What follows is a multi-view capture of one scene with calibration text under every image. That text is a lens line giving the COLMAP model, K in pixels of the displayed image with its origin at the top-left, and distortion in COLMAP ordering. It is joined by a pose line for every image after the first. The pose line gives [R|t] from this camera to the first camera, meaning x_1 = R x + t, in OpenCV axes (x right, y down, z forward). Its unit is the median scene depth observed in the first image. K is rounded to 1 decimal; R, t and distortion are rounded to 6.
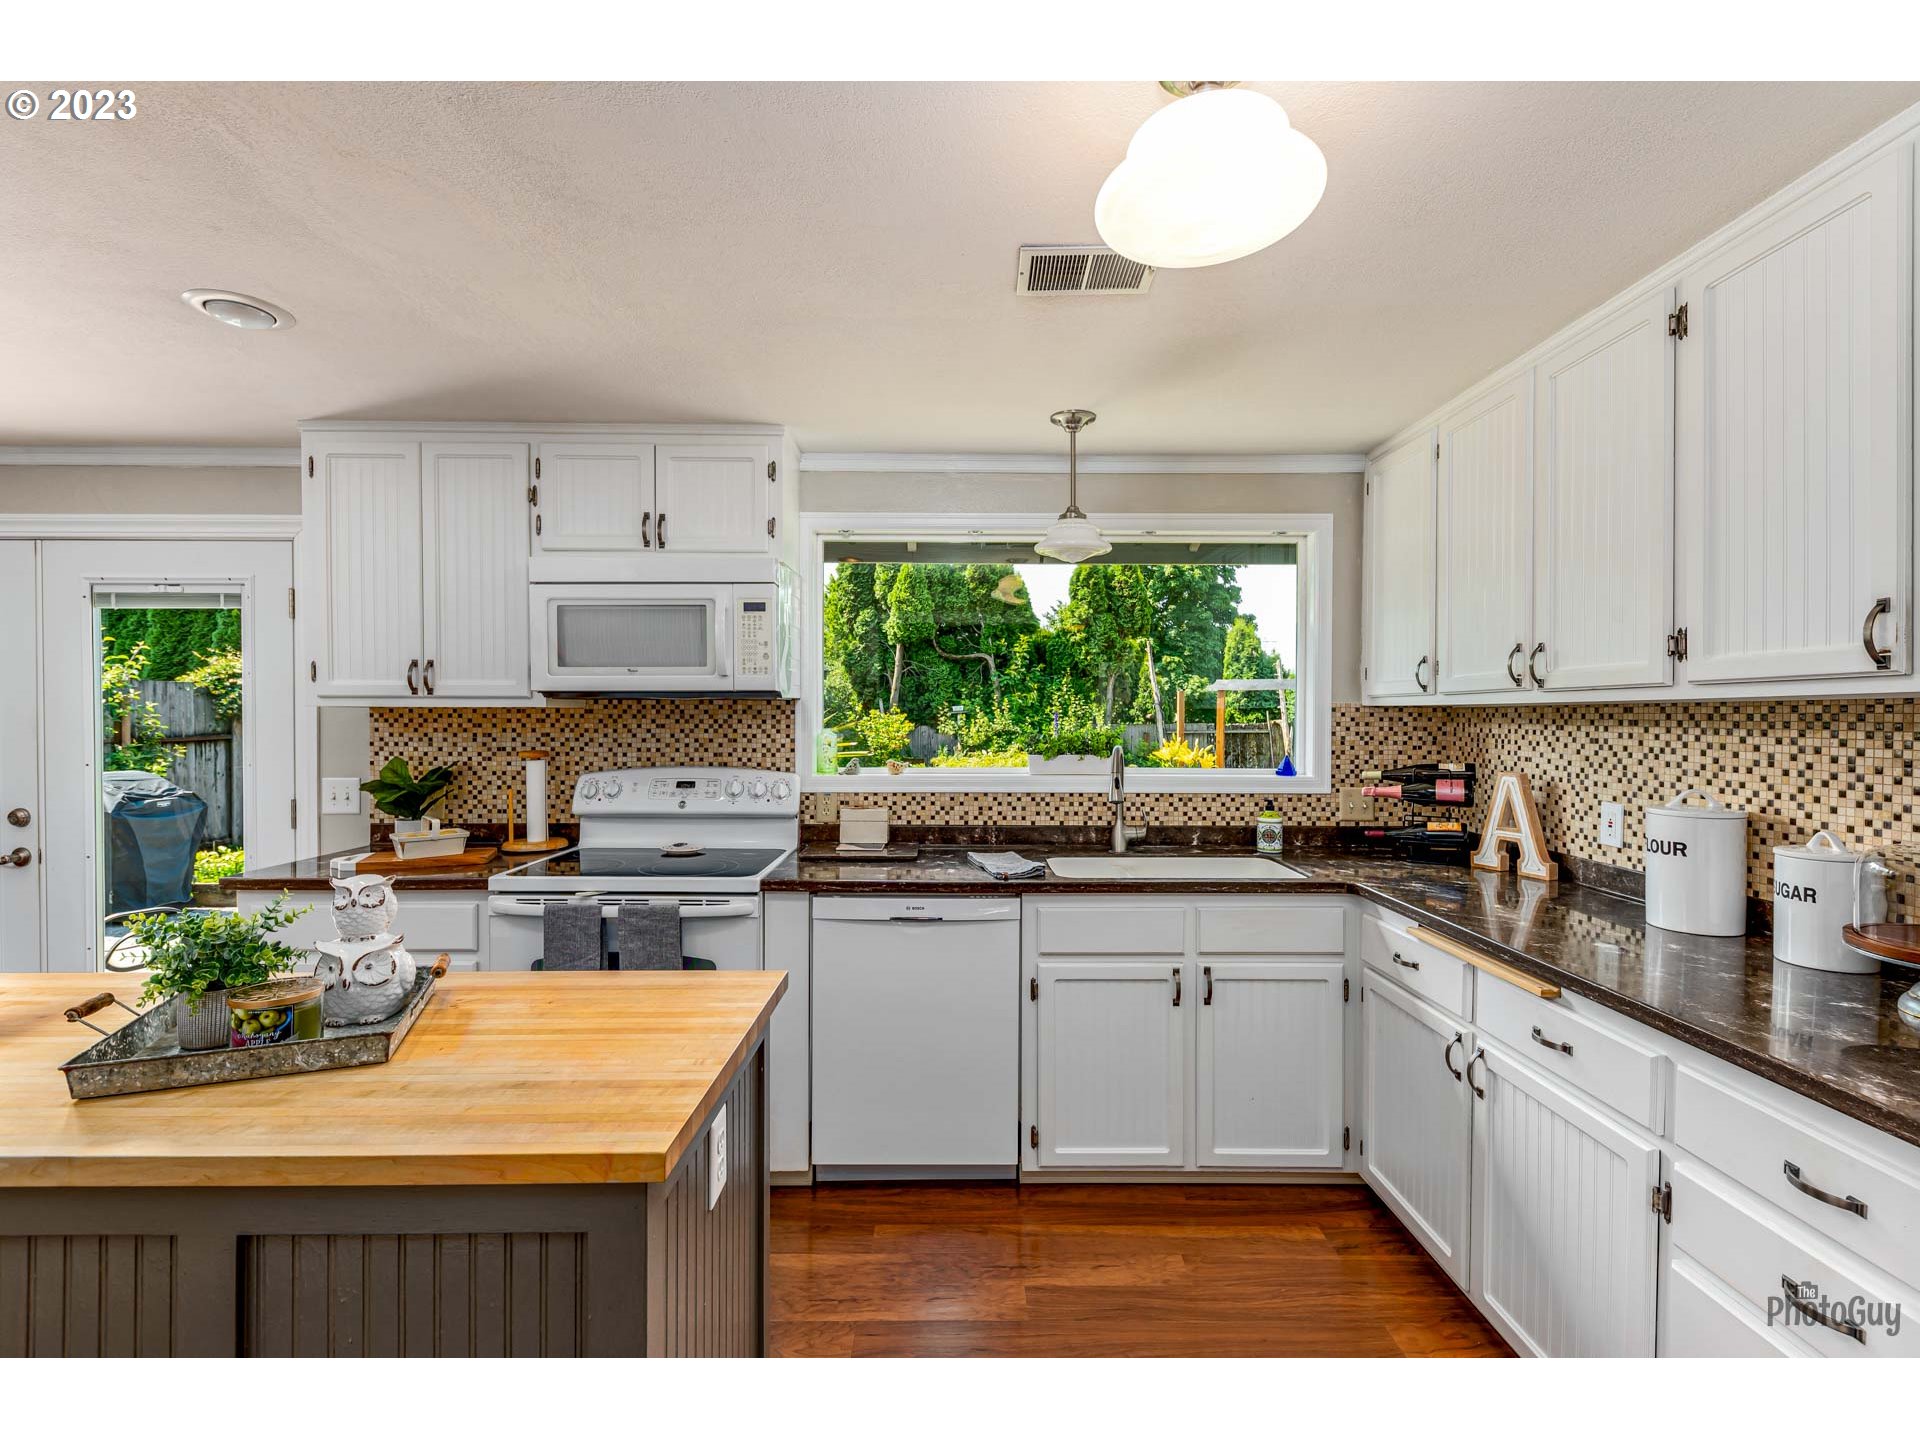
lens RADIAL K [[874.2, 0, 961.9], [0, 874.2, 725.5], [0, 0, 1]] dist [0.002174, 0.000025]
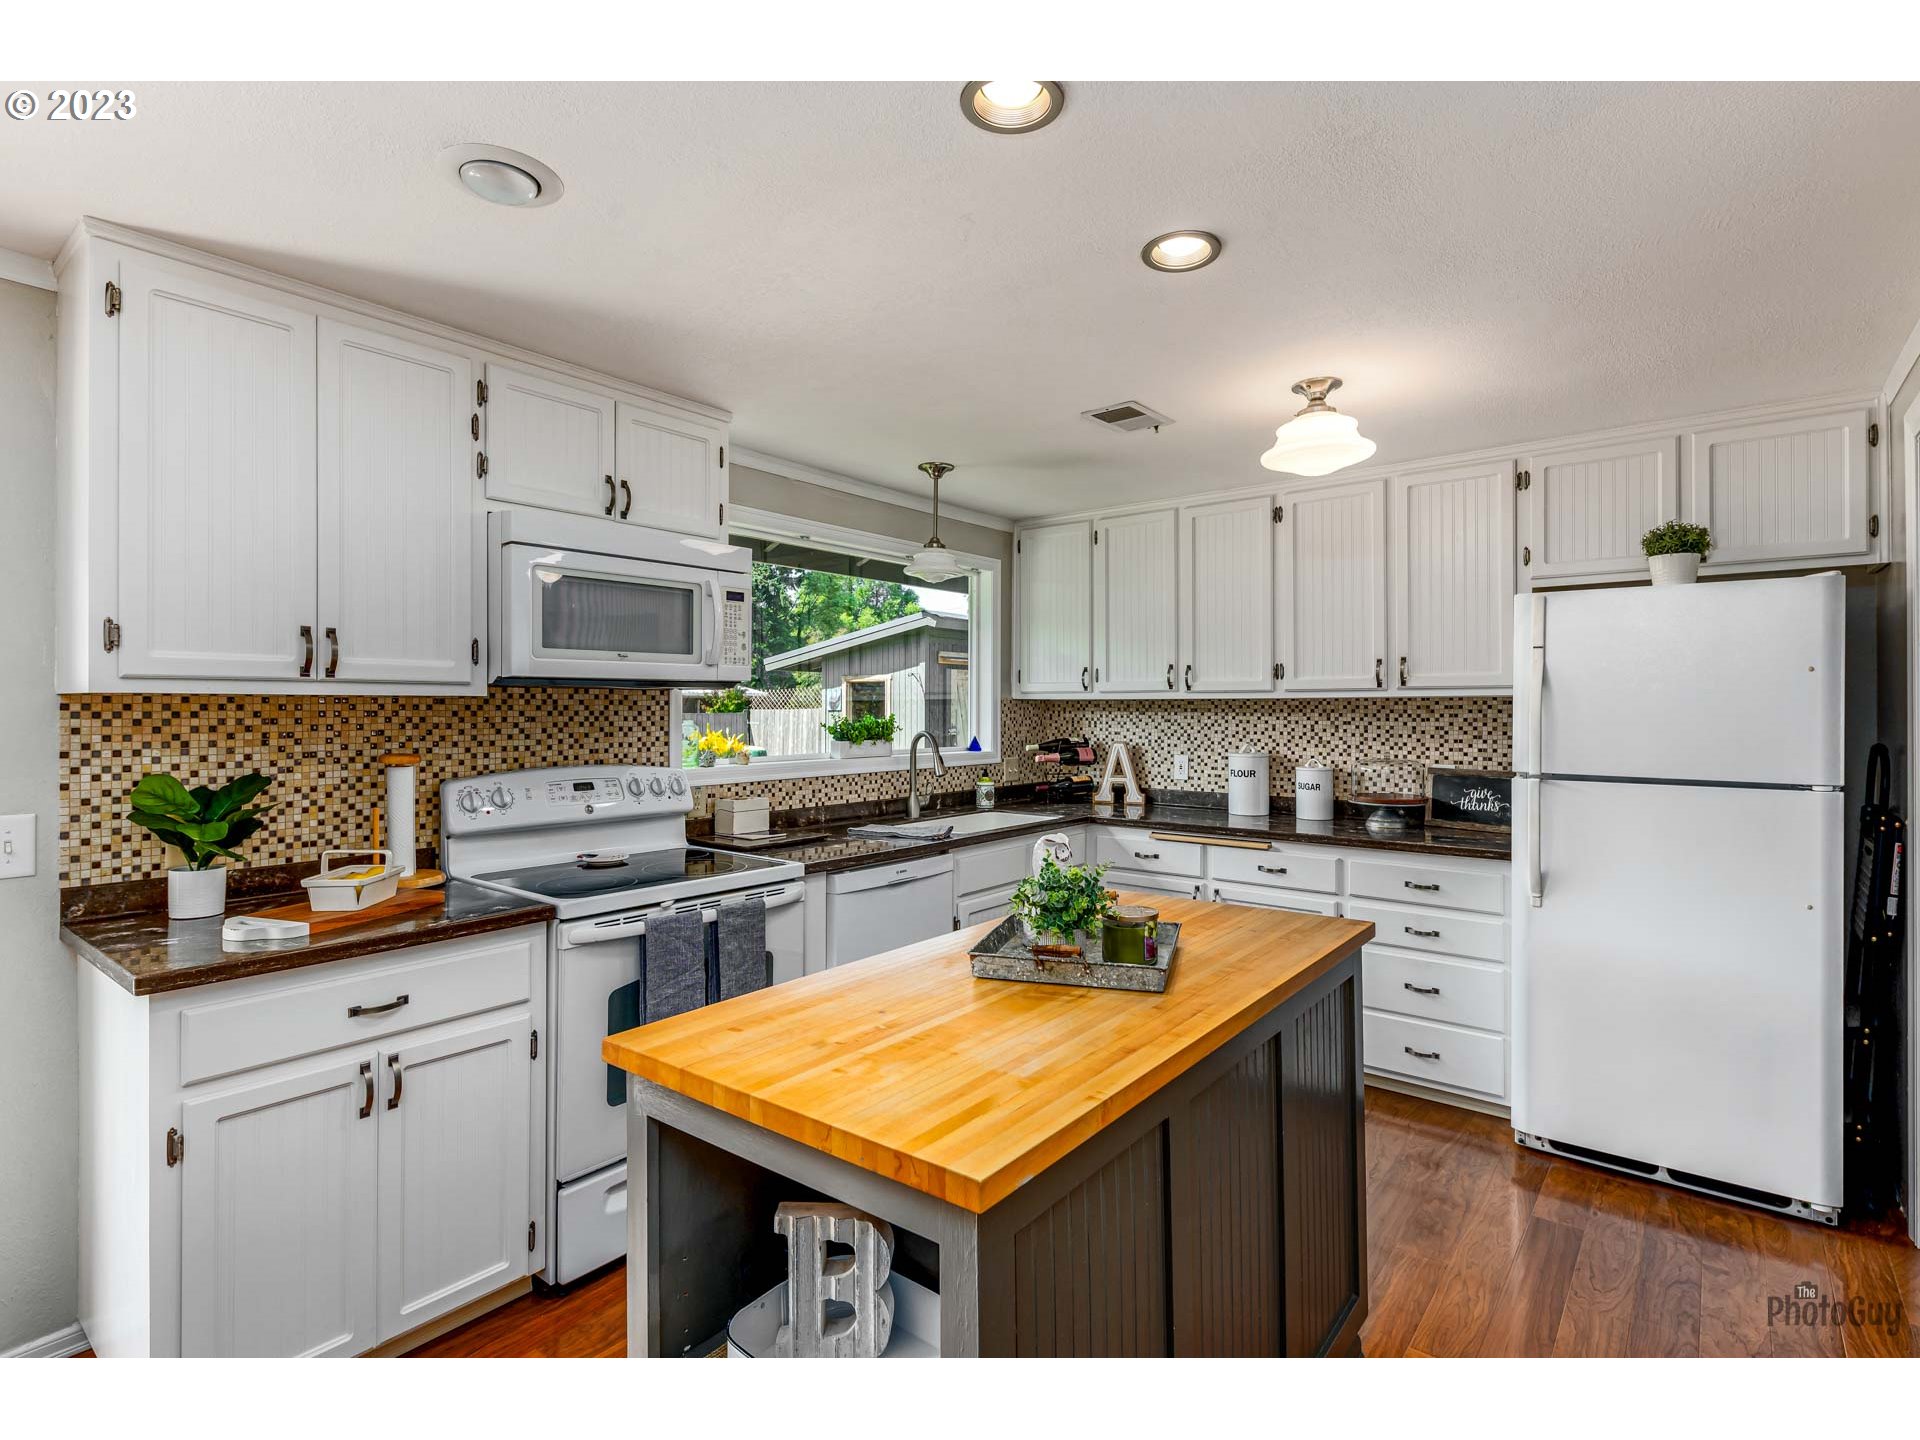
lens RADIAL K [[953.7, 0, 960.1], [0, 953.7, 708.8], [0, 0, 1]] dist [0.003864, 0.000402]
pose [[0.618138, -0.002684, 0.786065, -0.828574], [0.010197, 0.999937, -0.004604, -0.001111], [-0.786003, 0.010861, 0.618127, 0.122141]]
